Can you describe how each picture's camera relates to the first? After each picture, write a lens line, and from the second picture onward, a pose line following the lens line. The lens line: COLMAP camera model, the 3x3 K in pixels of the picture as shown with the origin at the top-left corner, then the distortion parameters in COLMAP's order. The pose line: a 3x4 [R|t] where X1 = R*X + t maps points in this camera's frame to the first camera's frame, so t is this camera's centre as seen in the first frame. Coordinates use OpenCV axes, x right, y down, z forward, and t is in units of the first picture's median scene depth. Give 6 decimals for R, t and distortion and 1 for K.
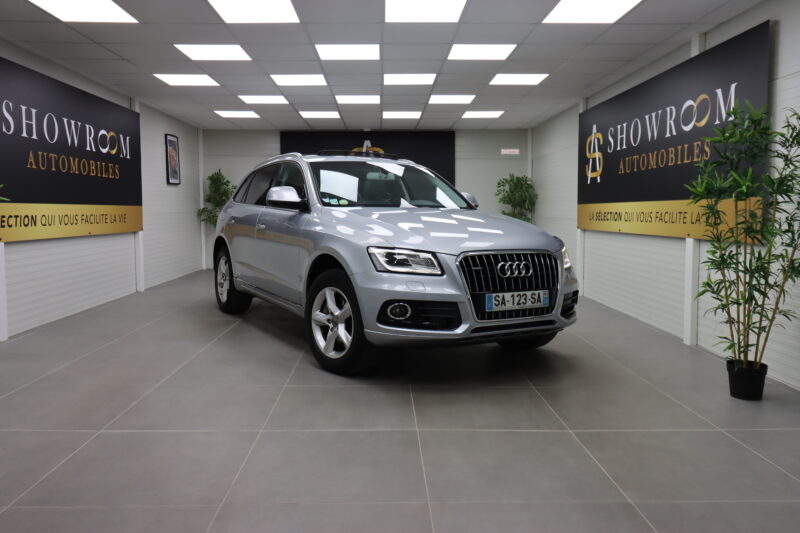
lens RADIAL K [[634.1, 0, 400.7], [0, 634.1, 286.8], [0, 0, 1]] dist [0.005869, 0.002912]
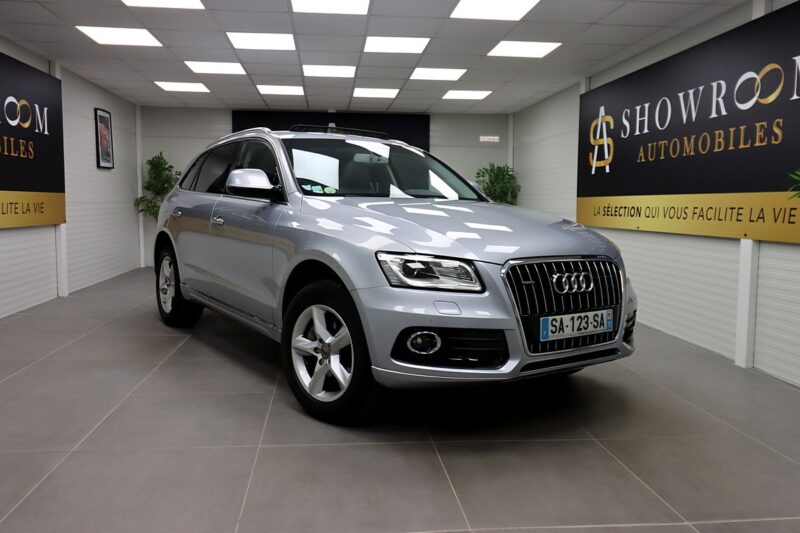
lens RADIAL K [[634.1, 0, 401.6], [0, 634.1, 280.8], [0, 0, 1]] dist [0.005869, 0.002912]
pose [[0.996250, 0.000275, 0.086520, -0.053182], [-0.000542, 0.999995, 0.003063, -0.019832], [-0.086518, -0.003099, 0.996245, 0.172657]]
